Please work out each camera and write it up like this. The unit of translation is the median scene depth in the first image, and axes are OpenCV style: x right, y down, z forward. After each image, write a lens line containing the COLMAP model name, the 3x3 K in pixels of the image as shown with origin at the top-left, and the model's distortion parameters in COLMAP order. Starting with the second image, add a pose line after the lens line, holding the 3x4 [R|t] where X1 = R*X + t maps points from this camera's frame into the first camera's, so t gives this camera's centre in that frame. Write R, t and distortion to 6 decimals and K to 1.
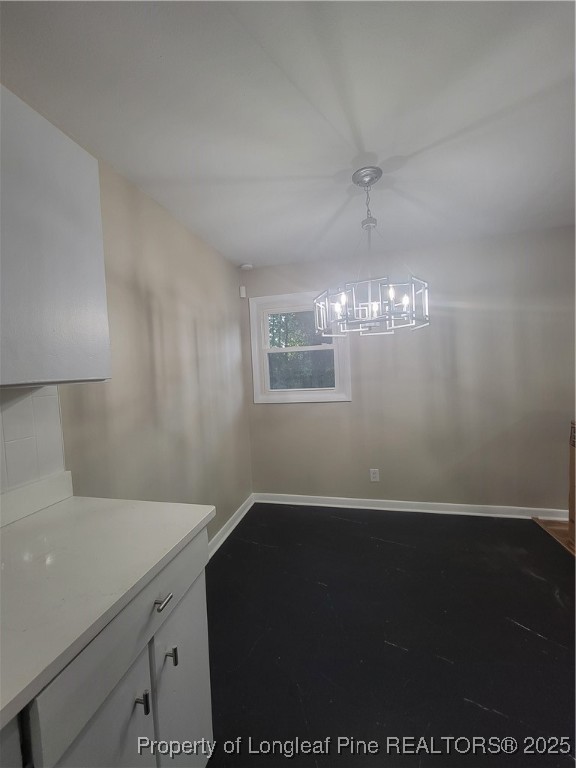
lens RADIAL K [[312.0, 0, 289.8], [0, 312.0, 386.6], [0, 0, 1]] dist [0.000171, -0.000302]
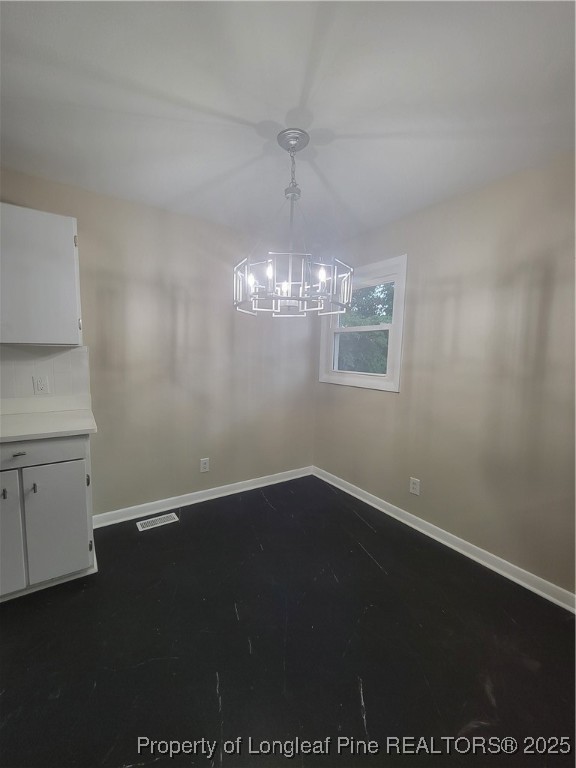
lens RADIAL K [[312.0, 0, 275.3], [0, 312.0, 386.2], [0, 0, 1]] dist [0.000171, -0.000302]
pose [[0.737736, 0.137768, -0.660882, 0.509577], [-0.092803, 0.990358, 0.102856, -0.025851], [0.668680, -0.014548, 0.743408, 0.151357]]
